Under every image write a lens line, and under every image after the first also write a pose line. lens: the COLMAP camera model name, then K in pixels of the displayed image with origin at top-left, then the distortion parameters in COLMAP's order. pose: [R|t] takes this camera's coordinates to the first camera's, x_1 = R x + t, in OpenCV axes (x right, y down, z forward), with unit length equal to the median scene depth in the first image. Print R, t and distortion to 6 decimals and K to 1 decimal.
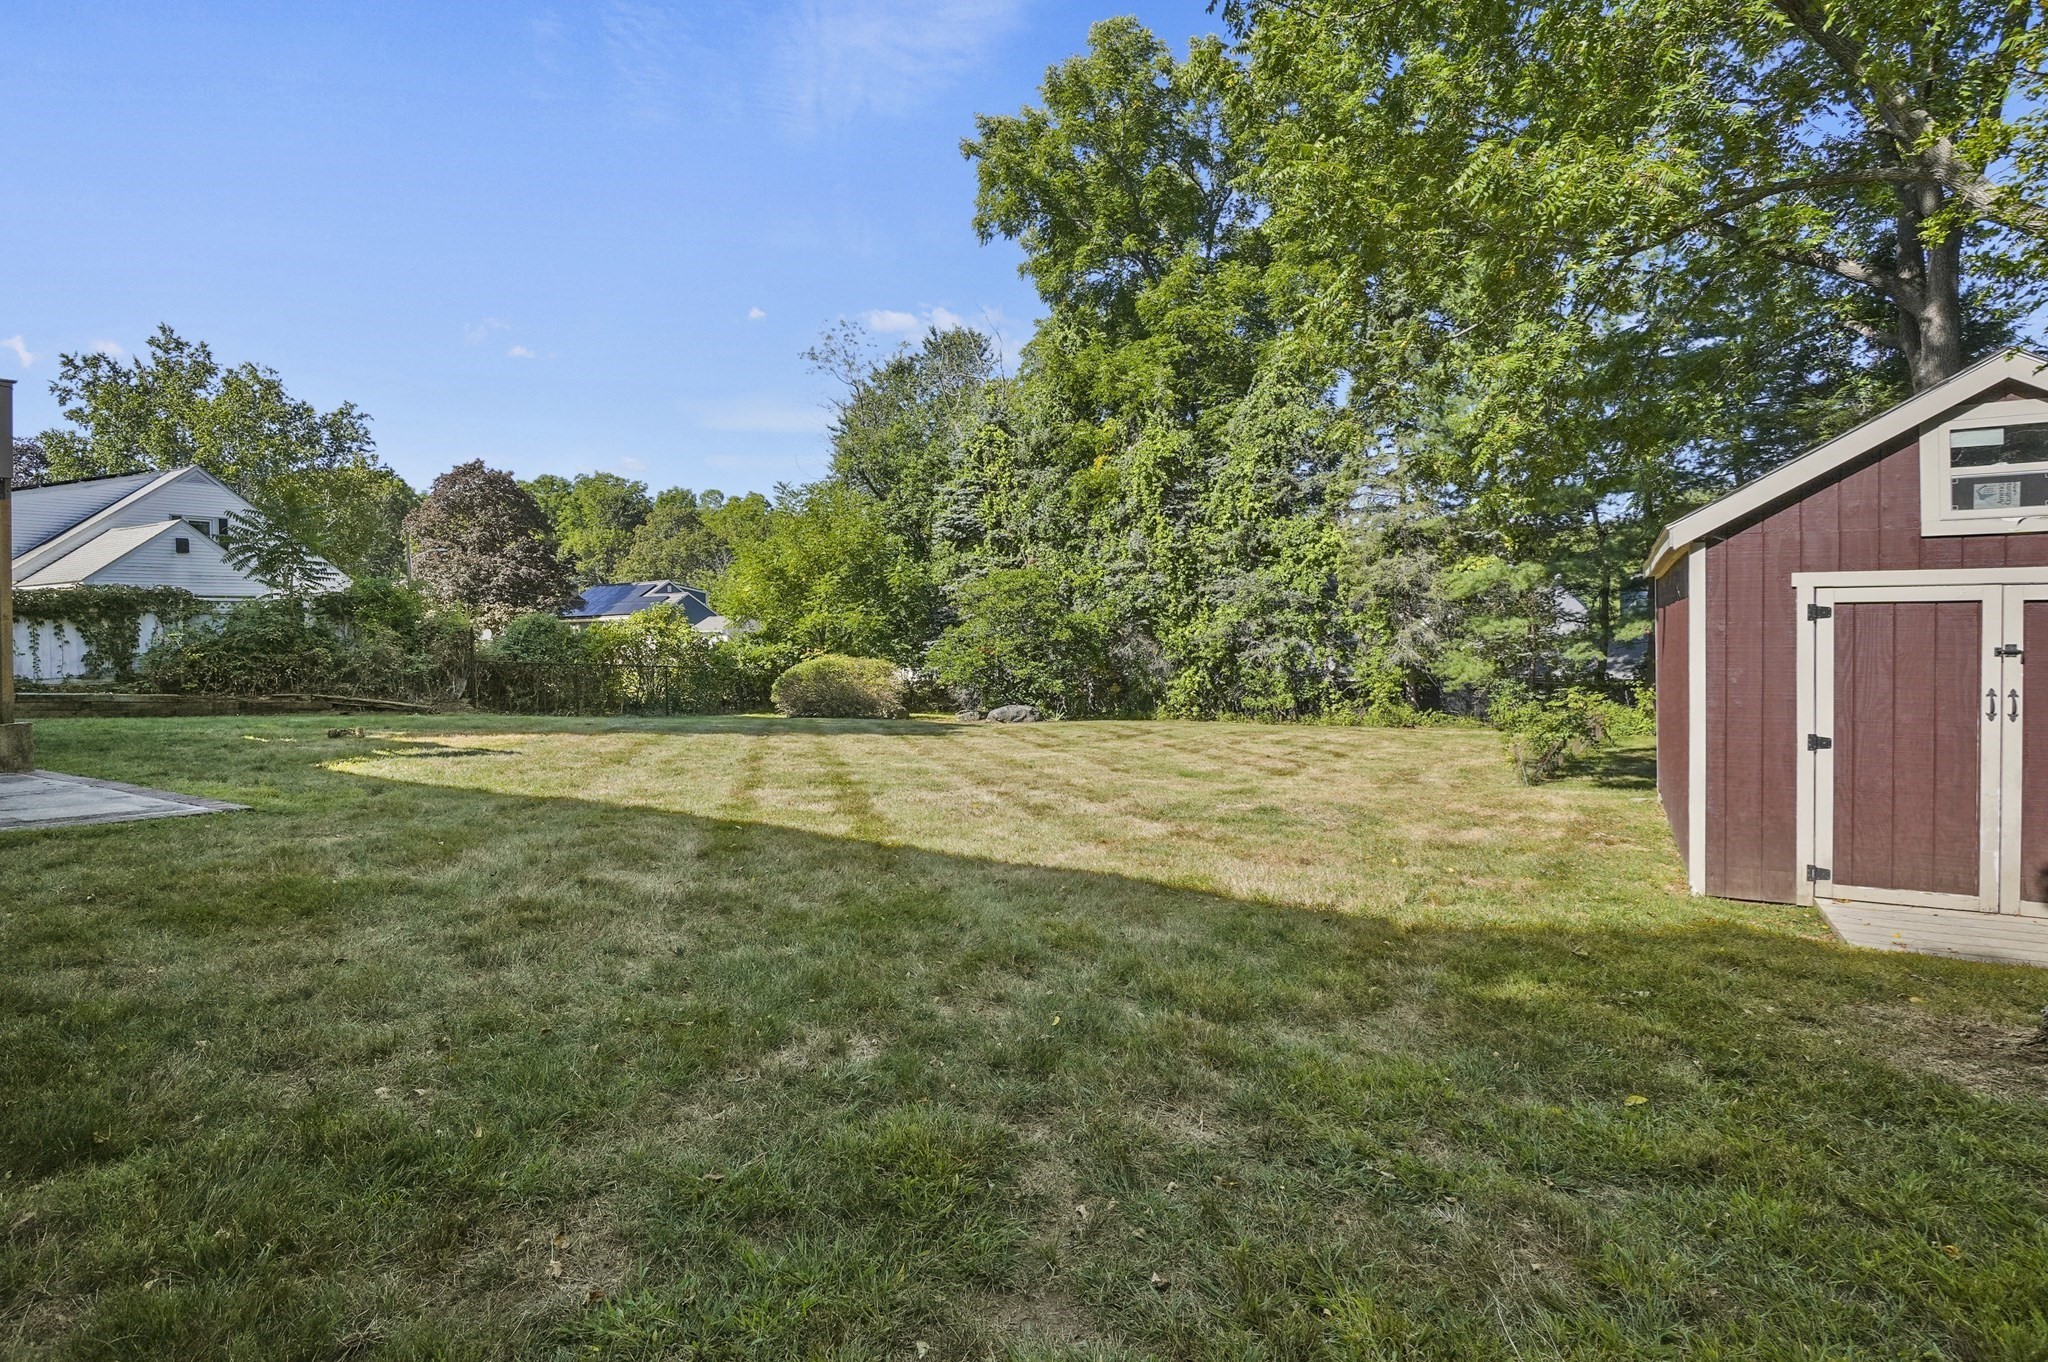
lens RADIAL K [[1056.5, 0, 1024.0], [0, 1056.5, 681.0], [0, 0, 1]] dist [-0.017691, -0.000156]
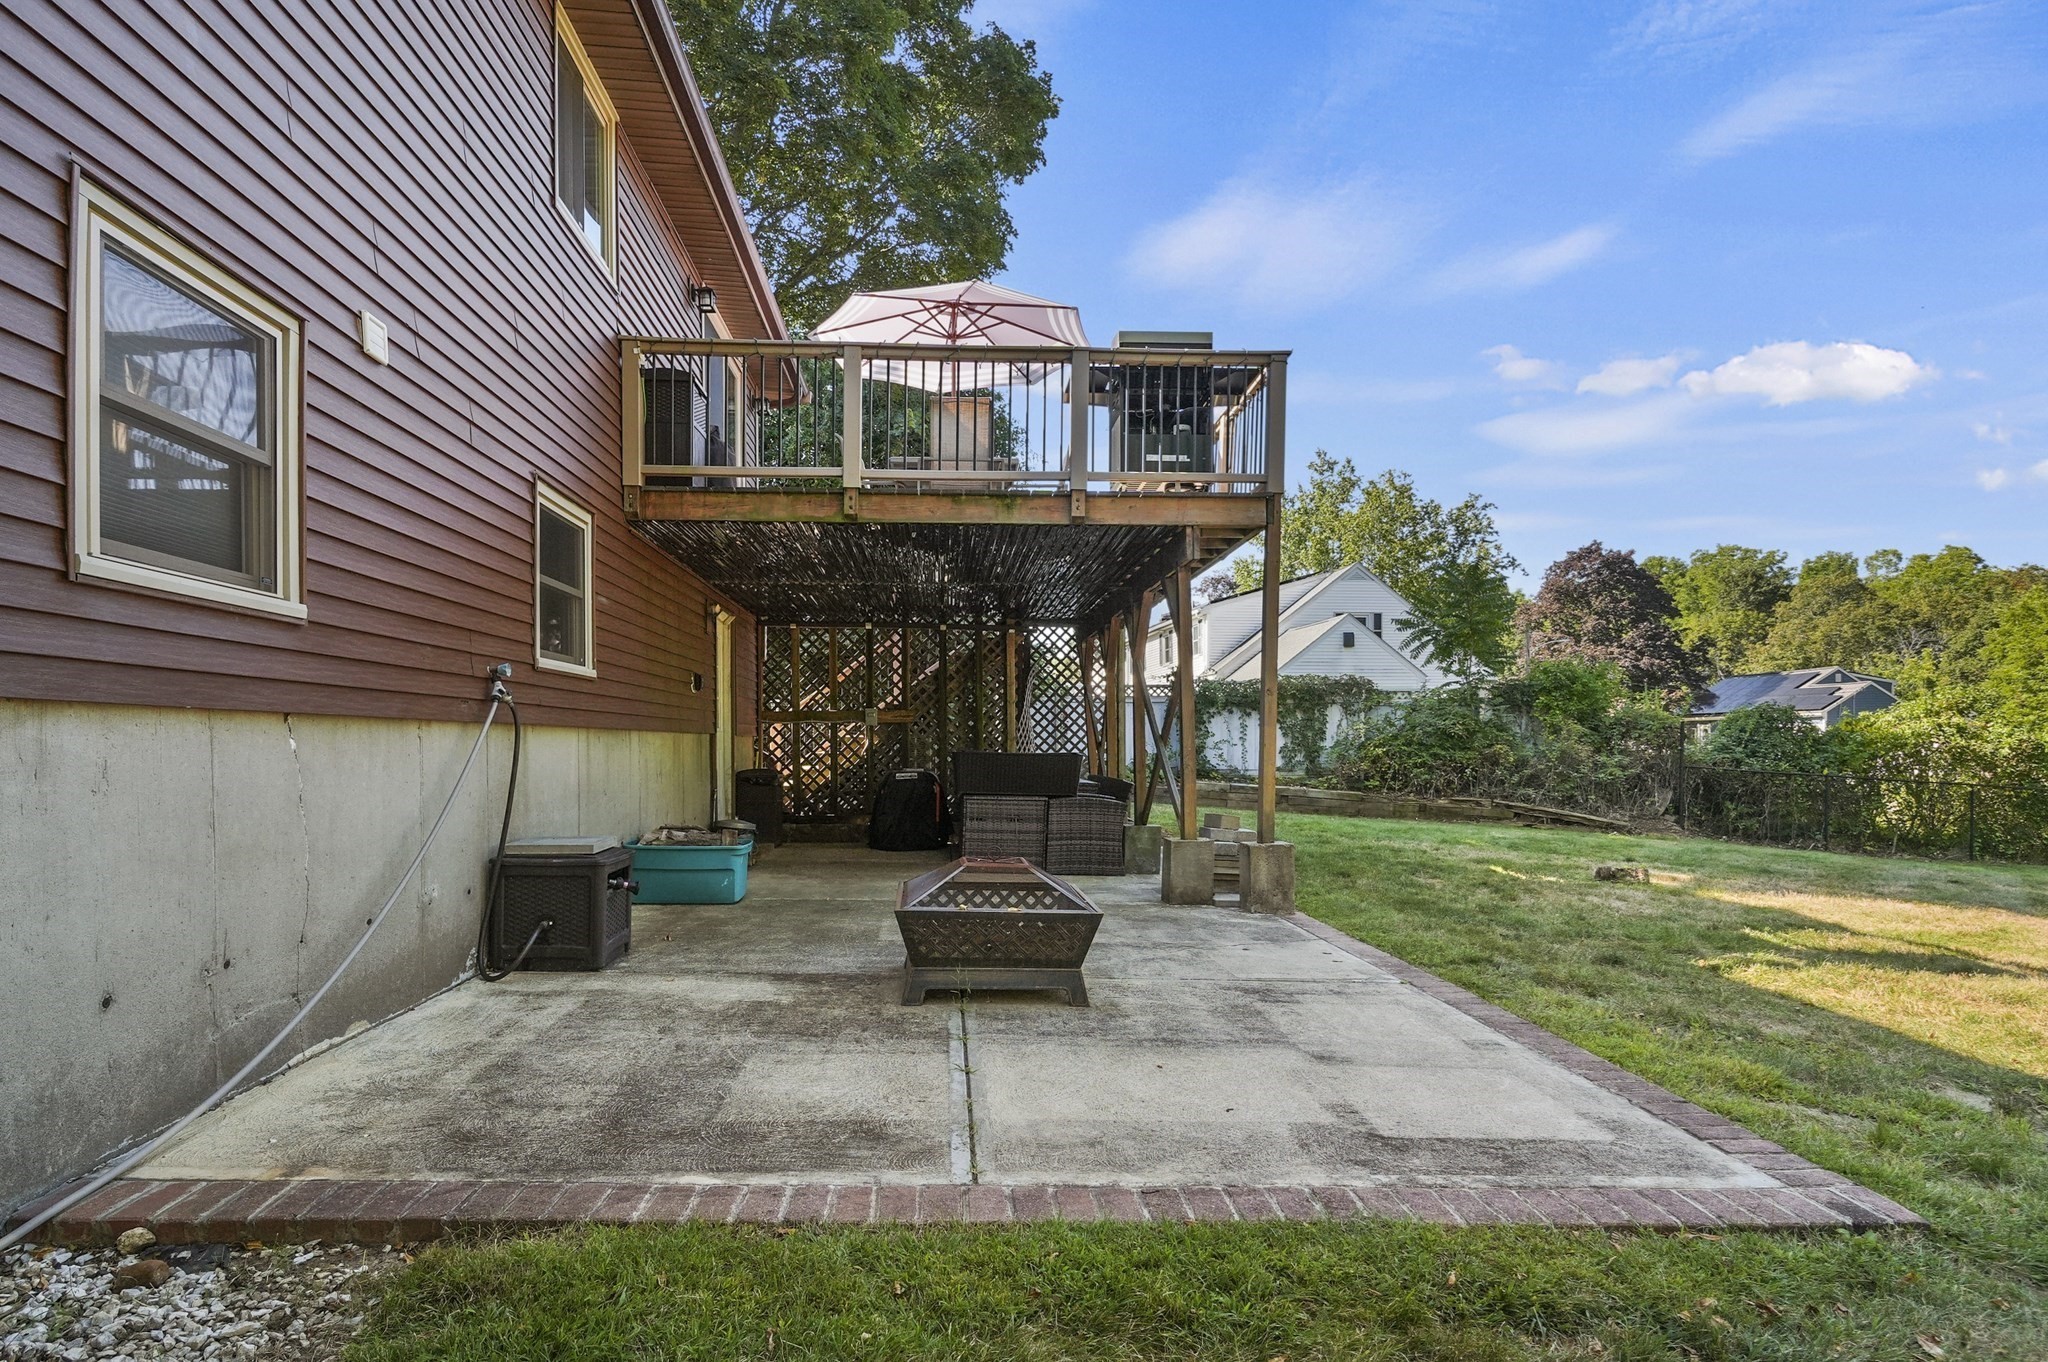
lens RADIAL K [[1056.5, 0, 1024.0], [0, 1056.5, 681.0], [0, 0, 1]] dist [-0.017691, -0.000156]
pose [[0.595856, -0.028217, -0.802596, -0.120994], [-0.048737, 0.996270, -0.071209, -0.002085], [0.801611, 0.081546, 0.592258, 0.103727]]
